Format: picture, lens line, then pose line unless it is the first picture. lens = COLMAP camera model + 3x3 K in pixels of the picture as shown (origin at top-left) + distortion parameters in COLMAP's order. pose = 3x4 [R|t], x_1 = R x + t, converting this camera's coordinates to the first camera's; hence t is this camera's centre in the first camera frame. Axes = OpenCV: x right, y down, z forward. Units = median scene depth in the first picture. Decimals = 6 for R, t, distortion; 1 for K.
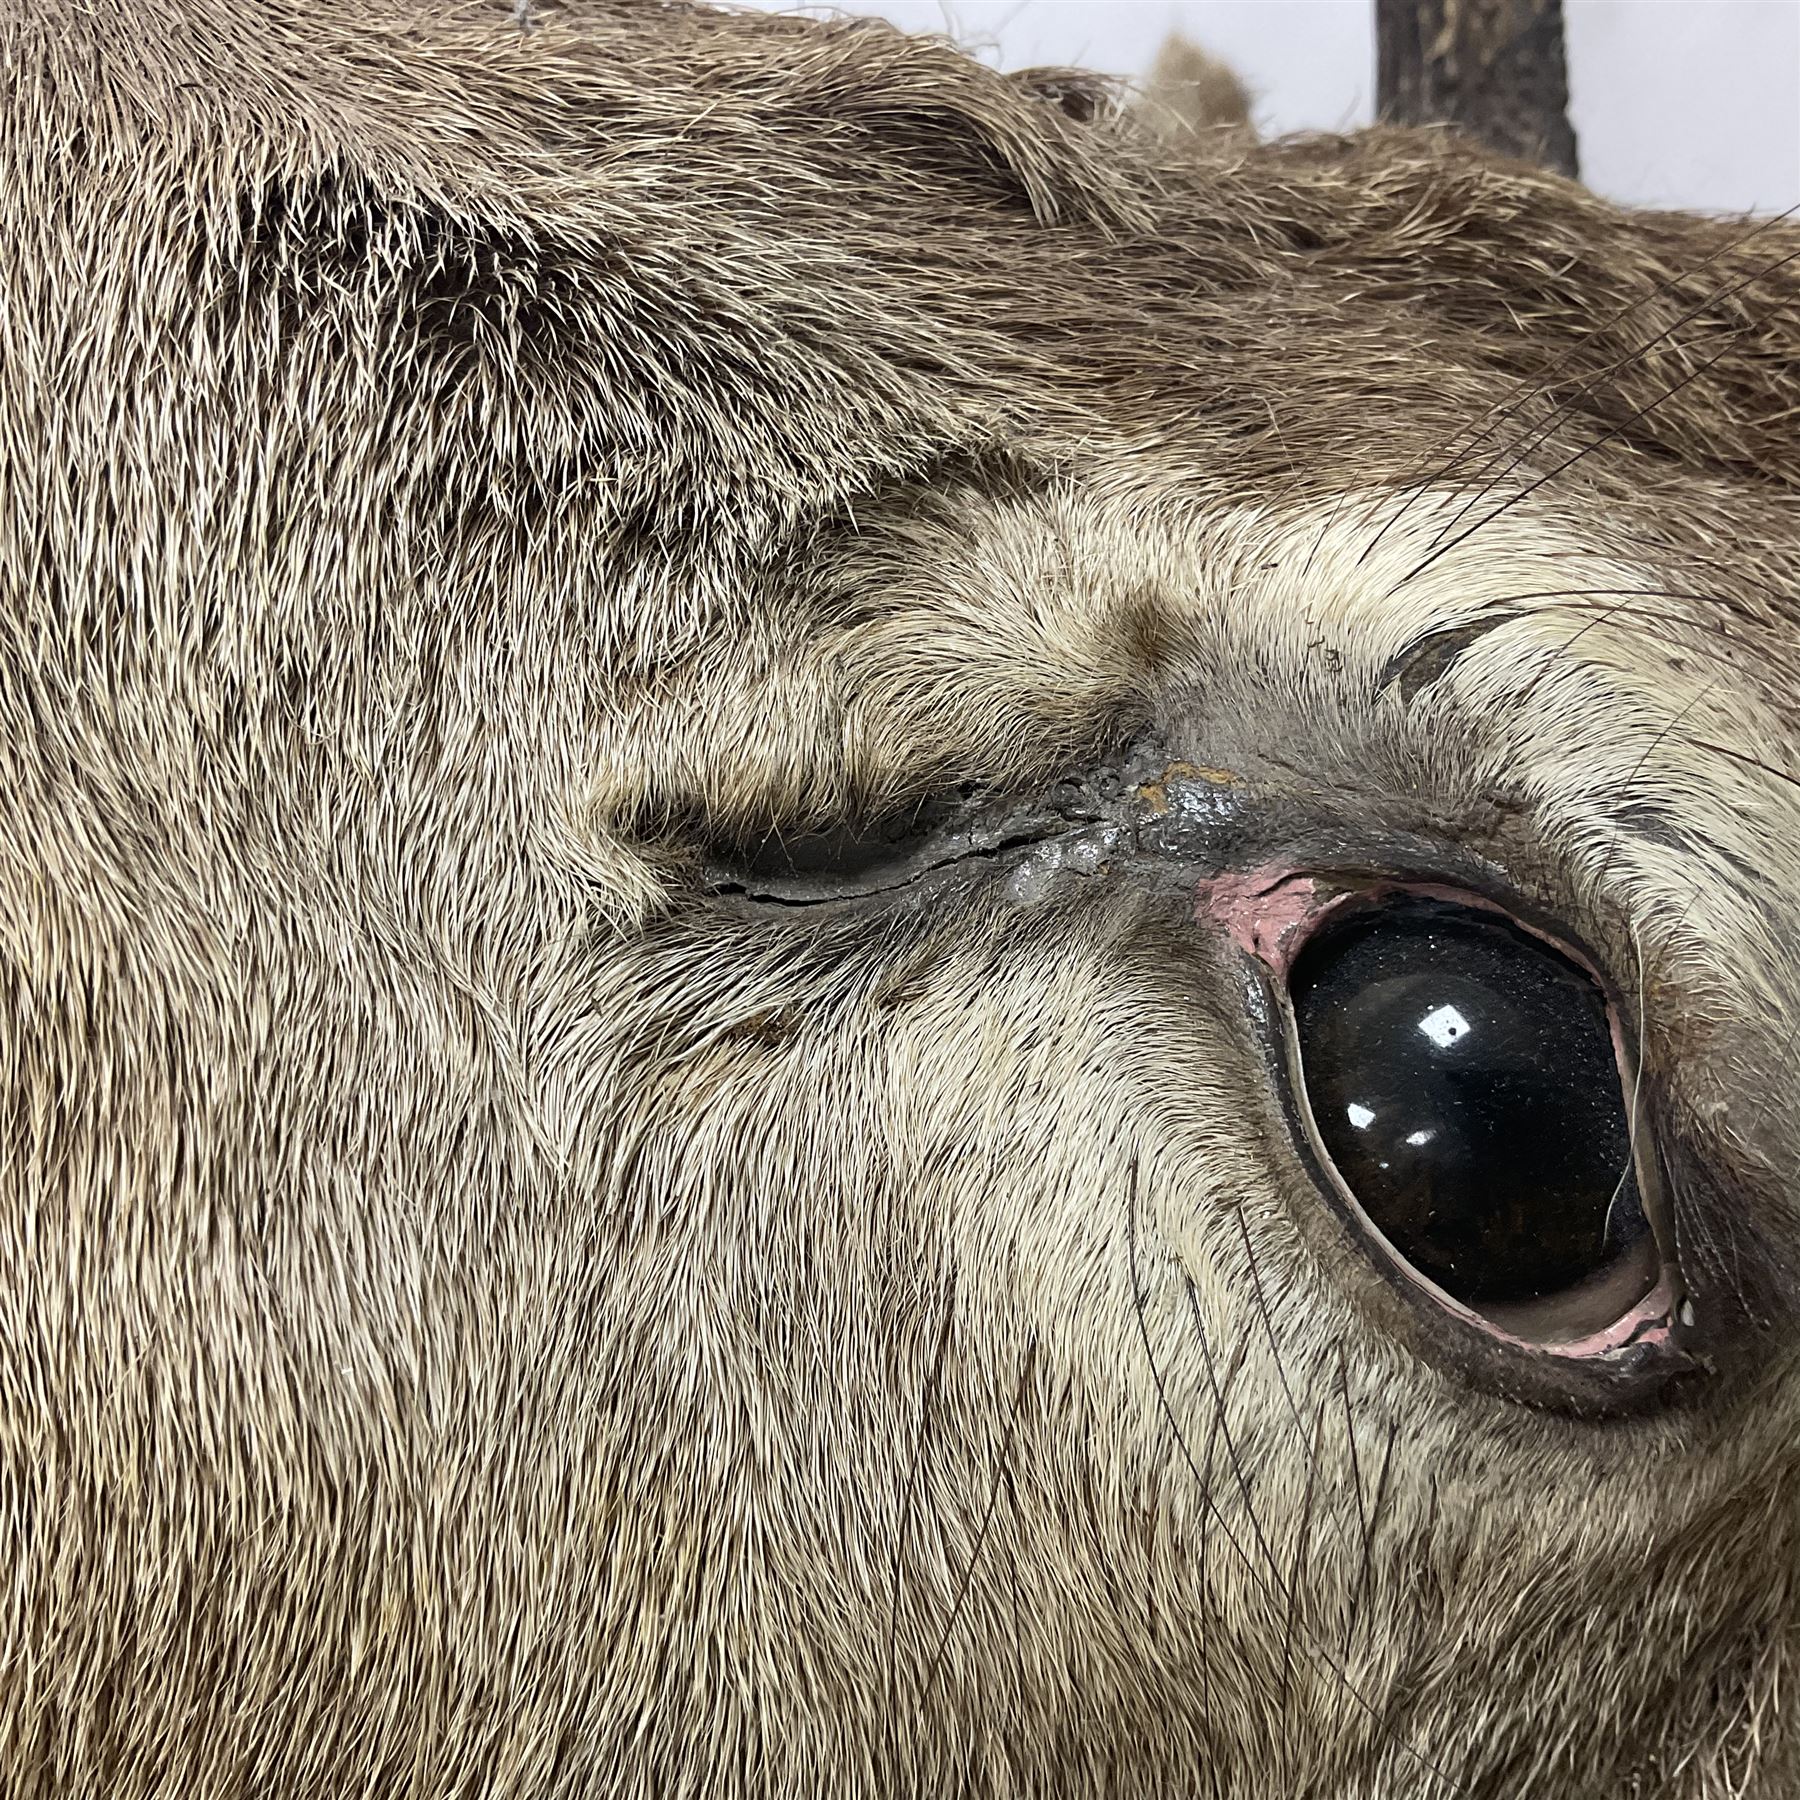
lens RADIAL K [[2002.1, 0, 902.3], [0, 2002.1, 892.8], [0, 0, 1]] dist [0.130529, -0.319195]
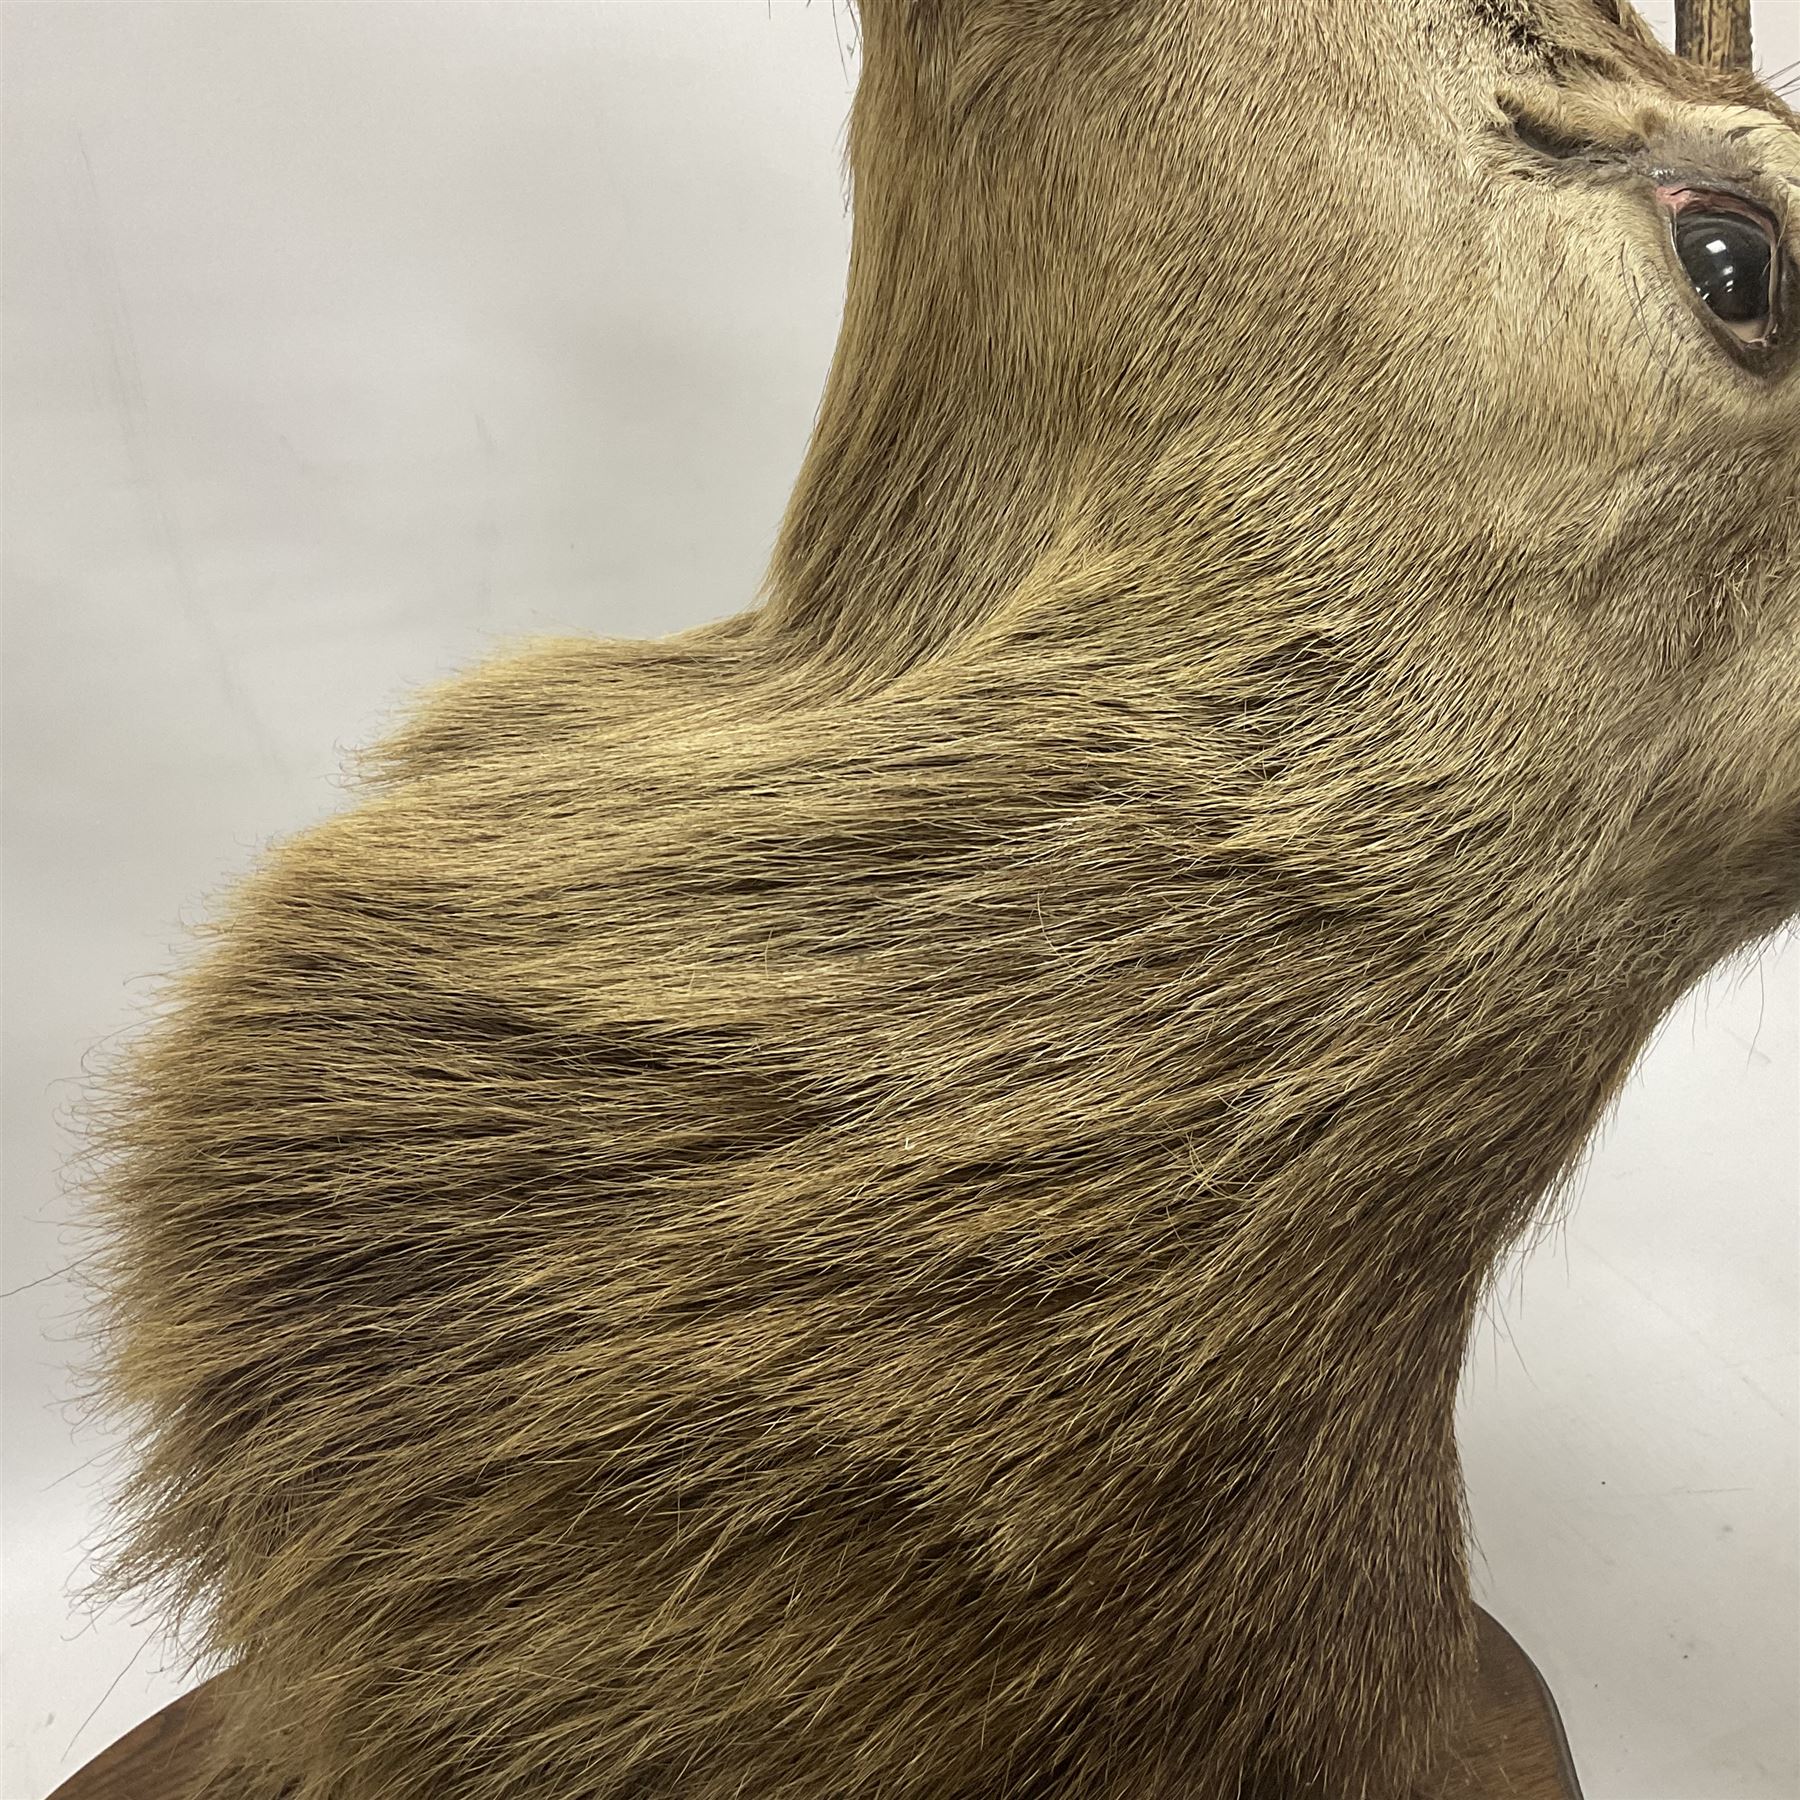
lens RADIAL K [[2002.1, 0, 902.3], [0, 2002.1, 892.8], [0, 0, 1]] dist [0.130529, -0.319195]
pose [[0.957717, 0.286683, 0.024326, -0.768517], [-0.278545, 0.945053, -0.171137, 1.982597], [-0.072052, 0.157125, 0.984947, -1.948996]]
